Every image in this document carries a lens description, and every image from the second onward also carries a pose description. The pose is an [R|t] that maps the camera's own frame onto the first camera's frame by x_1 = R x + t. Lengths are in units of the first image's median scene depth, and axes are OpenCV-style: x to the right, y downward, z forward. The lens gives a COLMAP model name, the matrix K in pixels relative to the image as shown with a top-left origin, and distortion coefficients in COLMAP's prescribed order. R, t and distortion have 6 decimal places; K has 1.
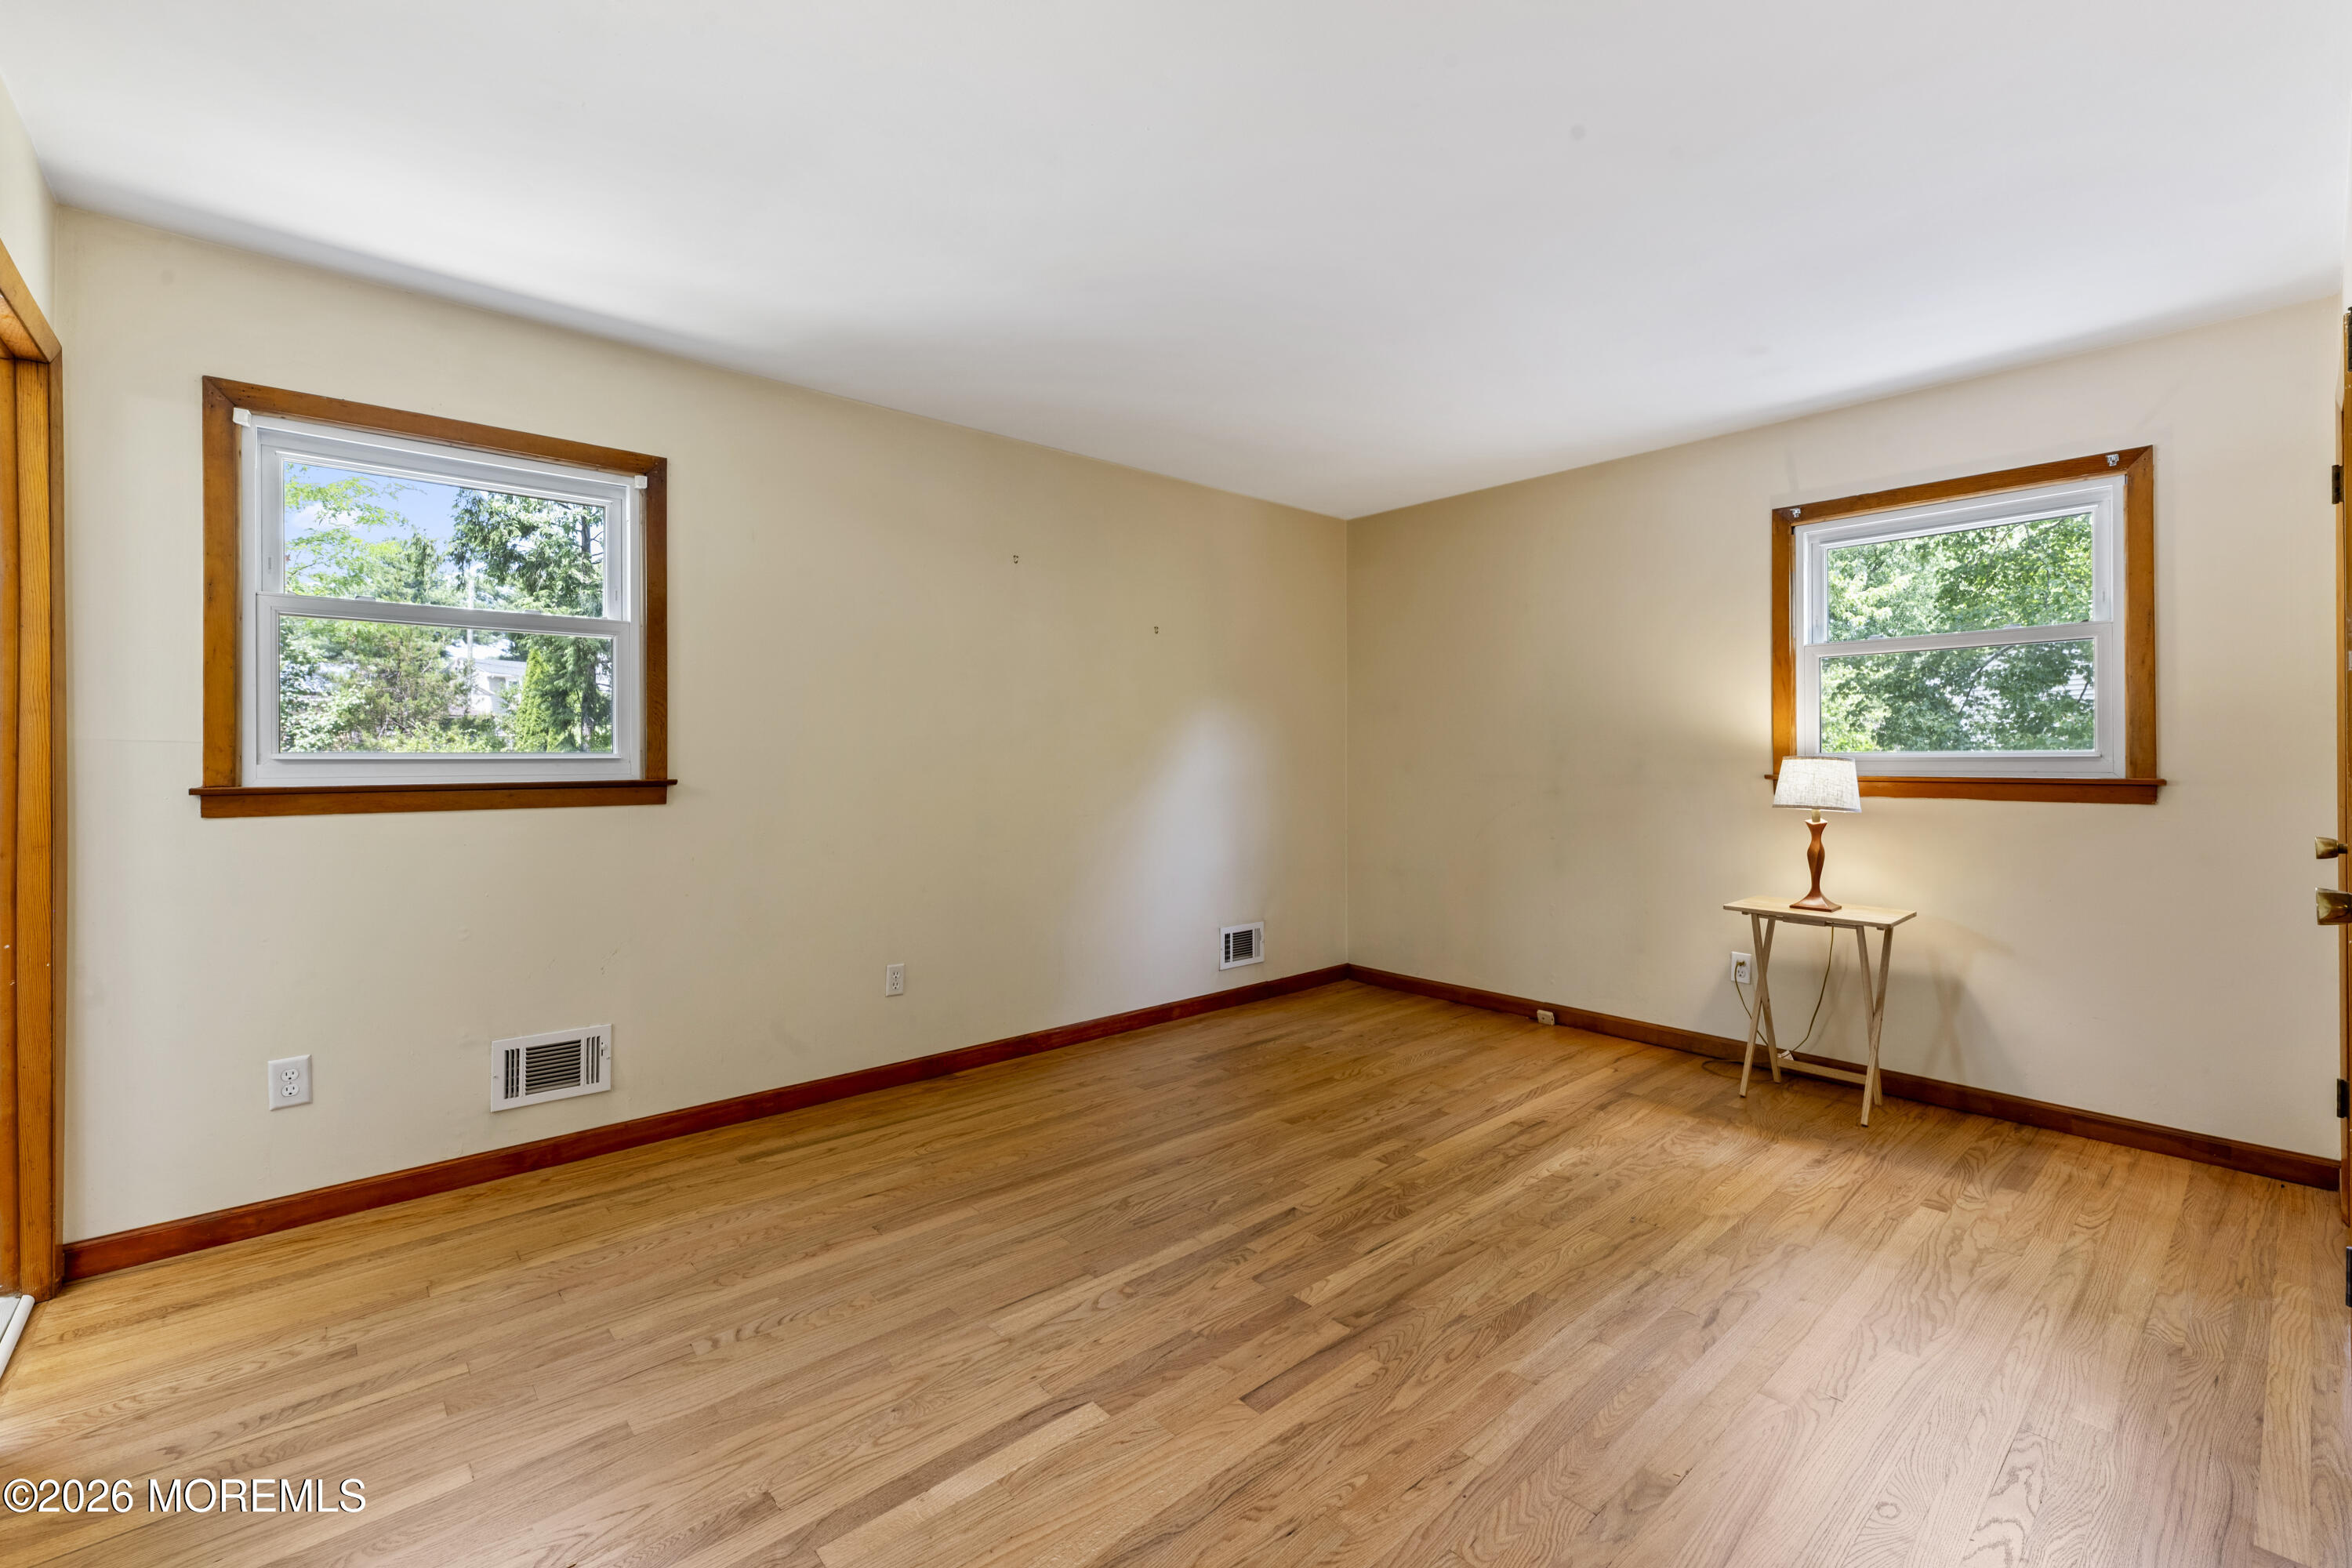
lens RADIAL K [[972.0, 0, 1172.6], [0, 972.0, 778.0], [0, 0, 1]] dist [0.002190, 0.000237]
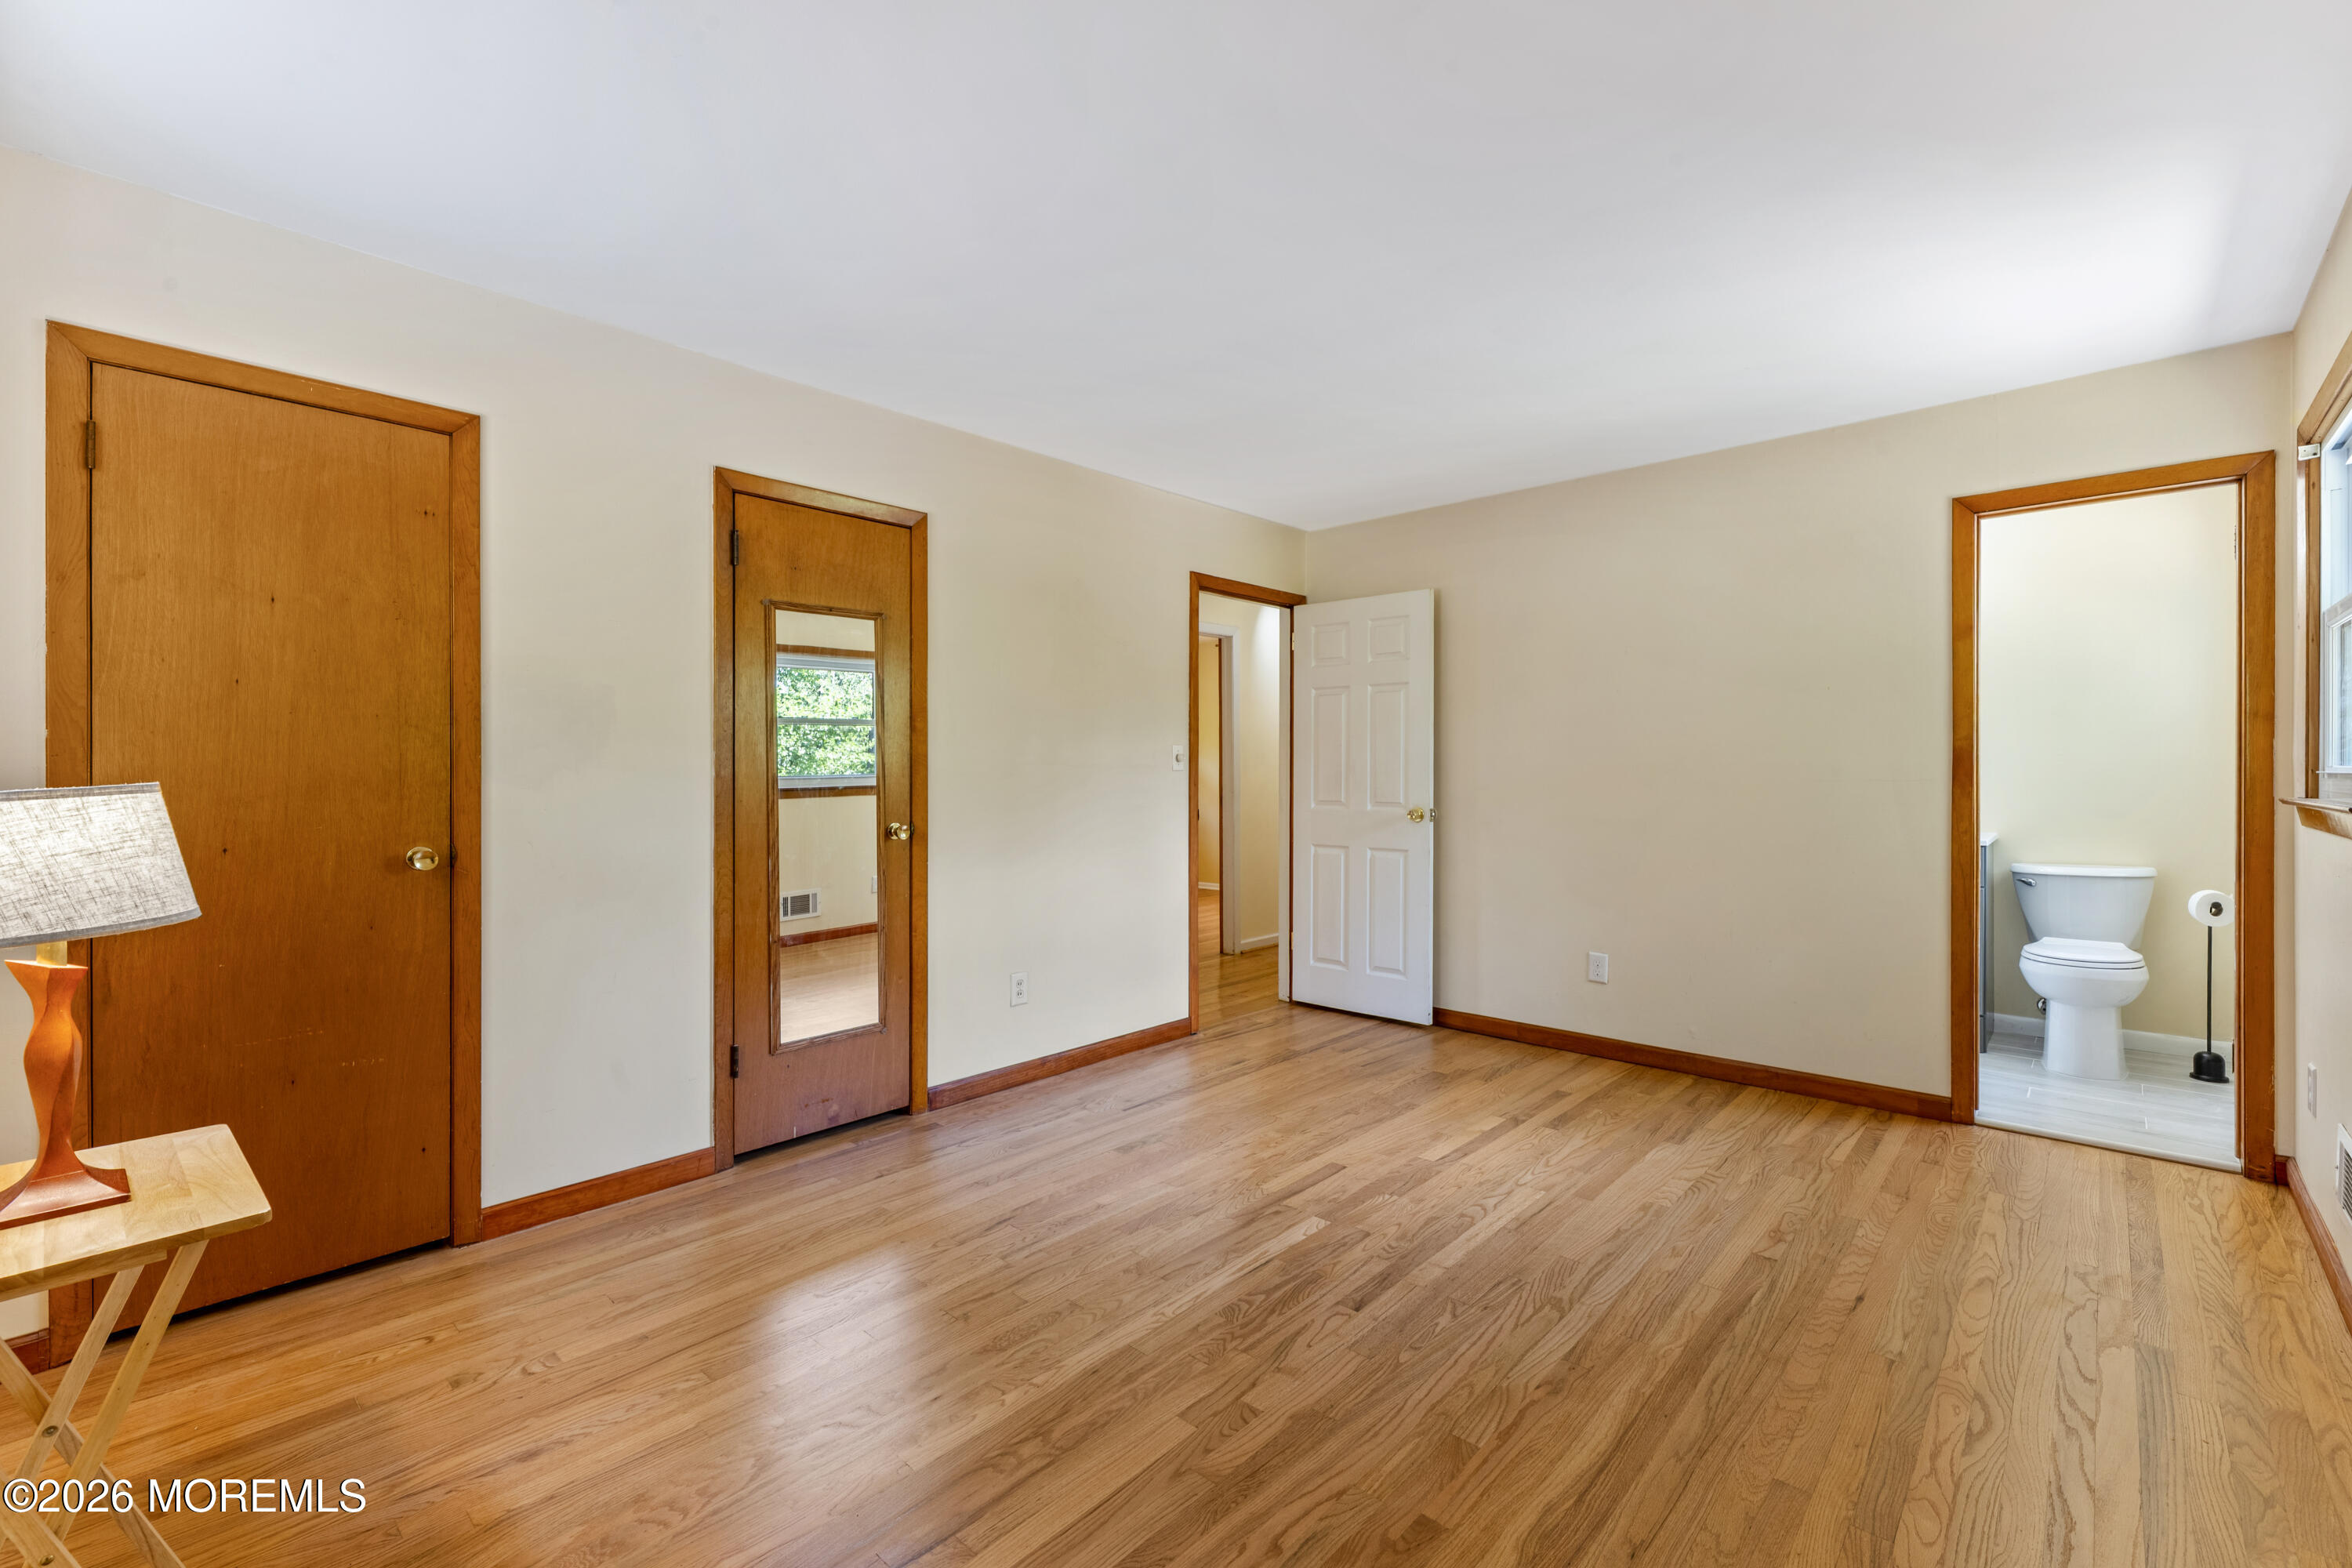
lens RADIAL K [[972.0, 0, 1172.6], [0, 972.0, 778.0], [0, 0, 1]] dist [0.002190, 0.000237]
pose [[-0.994845, 0.005075, -0.101279, 0.398259], [0.002112, 0.999567, 0.029350, -0.047591], [0.101384, 0.028985, -0.994425, 1.964433]]
